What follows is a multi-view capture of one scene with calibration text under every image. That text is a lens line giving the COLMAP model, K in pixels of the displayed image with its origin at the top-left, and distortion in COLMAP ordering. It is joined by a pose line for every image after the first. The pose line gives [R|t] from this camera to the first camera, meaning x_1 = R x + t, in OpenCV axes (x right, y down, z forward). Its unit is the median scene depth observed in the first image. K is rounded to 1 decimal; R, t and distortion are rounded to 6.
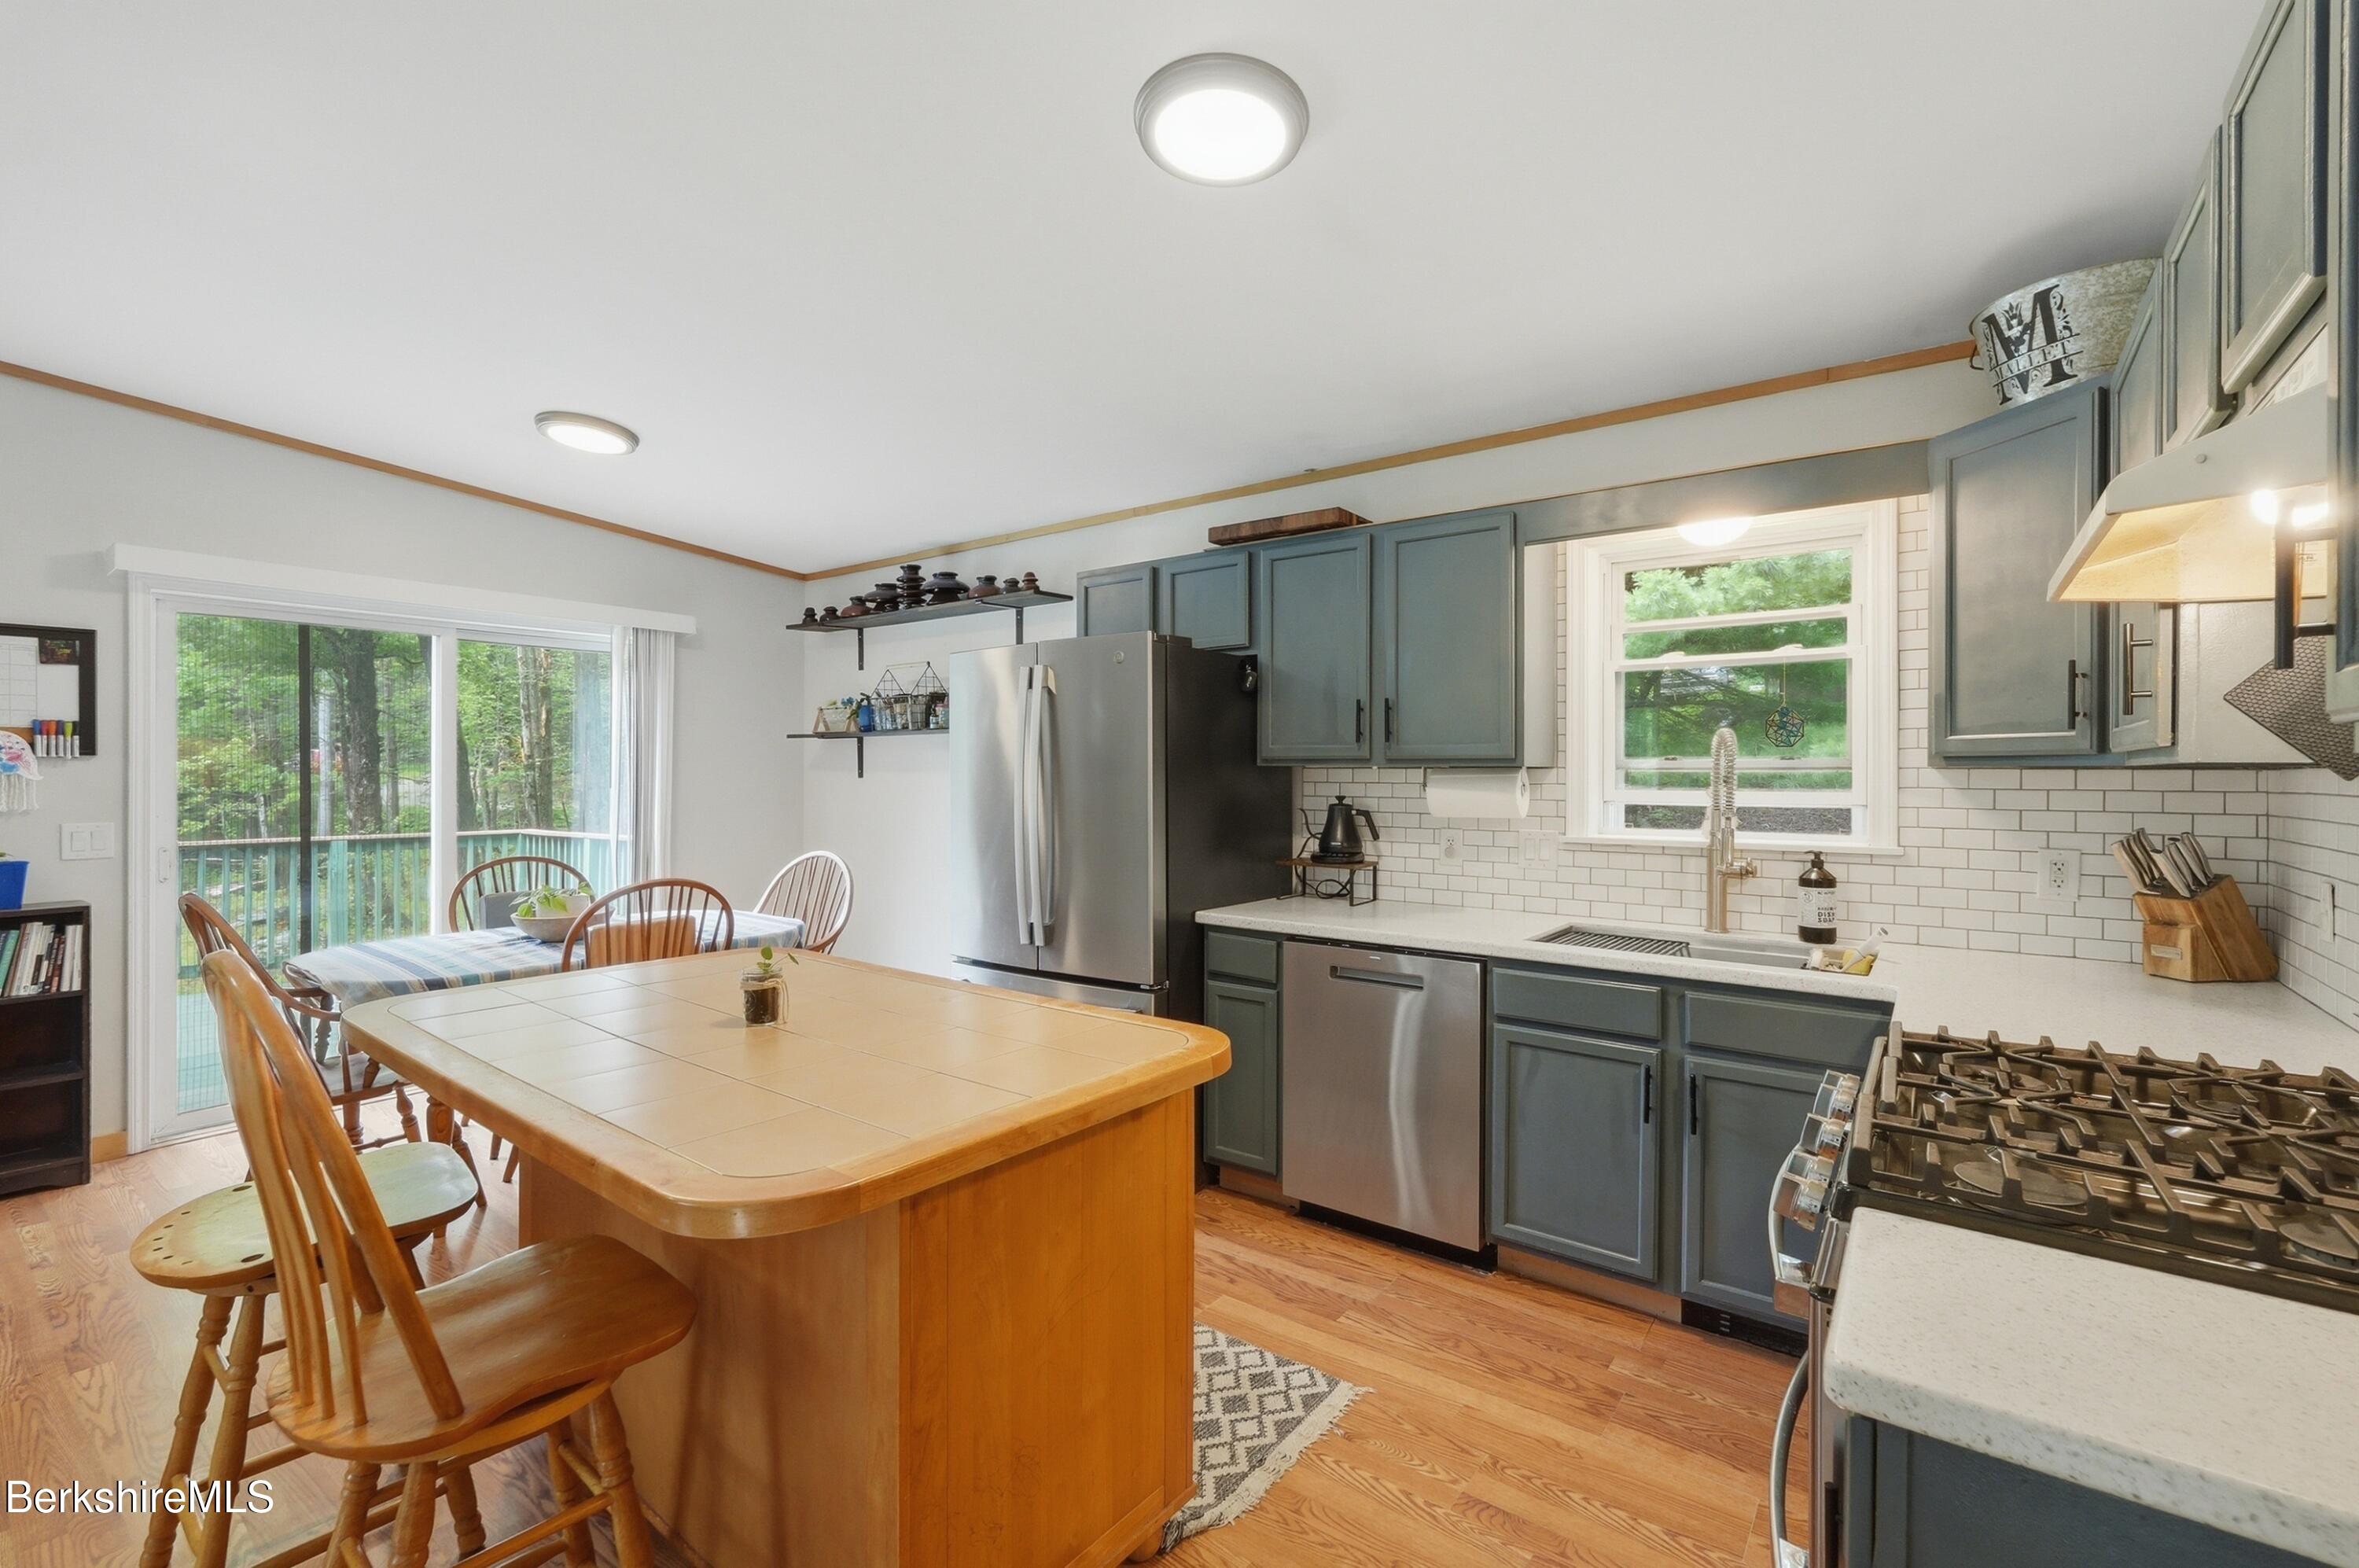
lens RADIAL K [[1025.5, 0, 1172.7], [0, 1025.5, 786.3], [0, 0, 1]] dist [-0.004288, -0.000267]
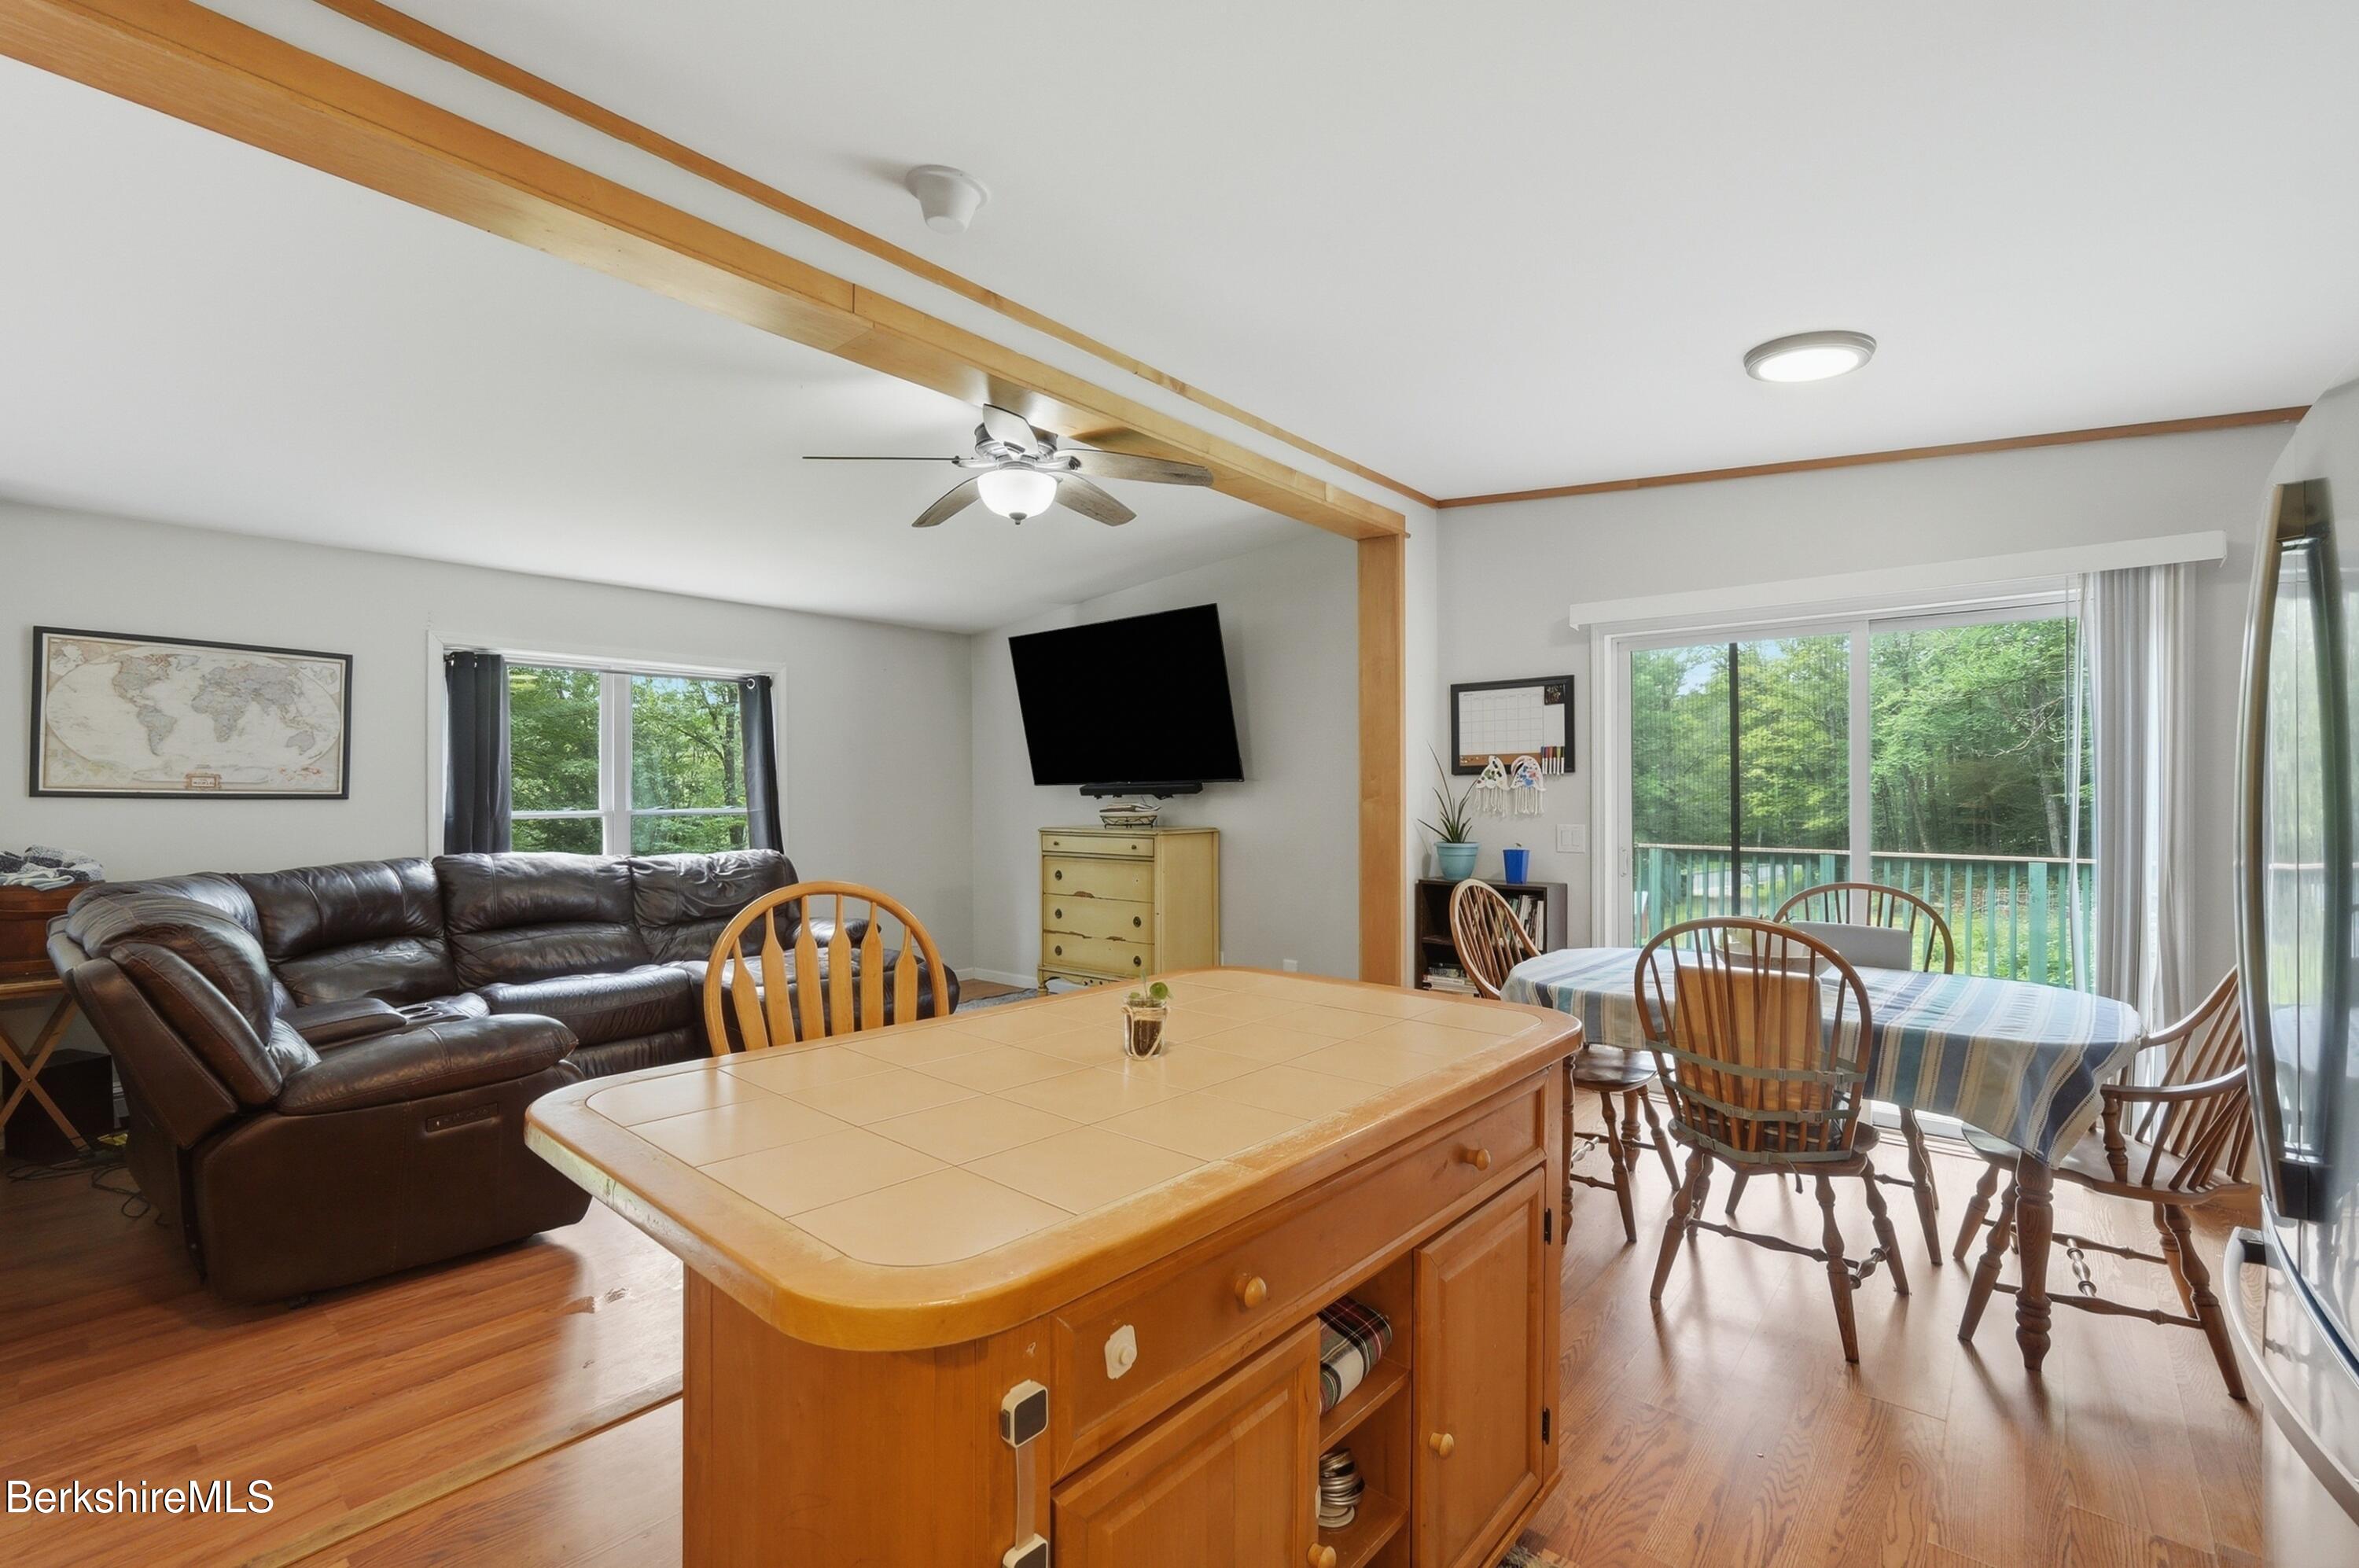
lens RADIAL K [[1025.5, 0, 1183.2], [0, 1025.5, 782.8], [0, 0, 1]] dist [-0.004288, -0.000267]
pose [[-0.047207, -0.009066, -0.998844, 0.263968], [-0.015599, 0.999844, -0.008338, 0.001447], [0.998763, 0.015187, -0.047341, 0.573670]]
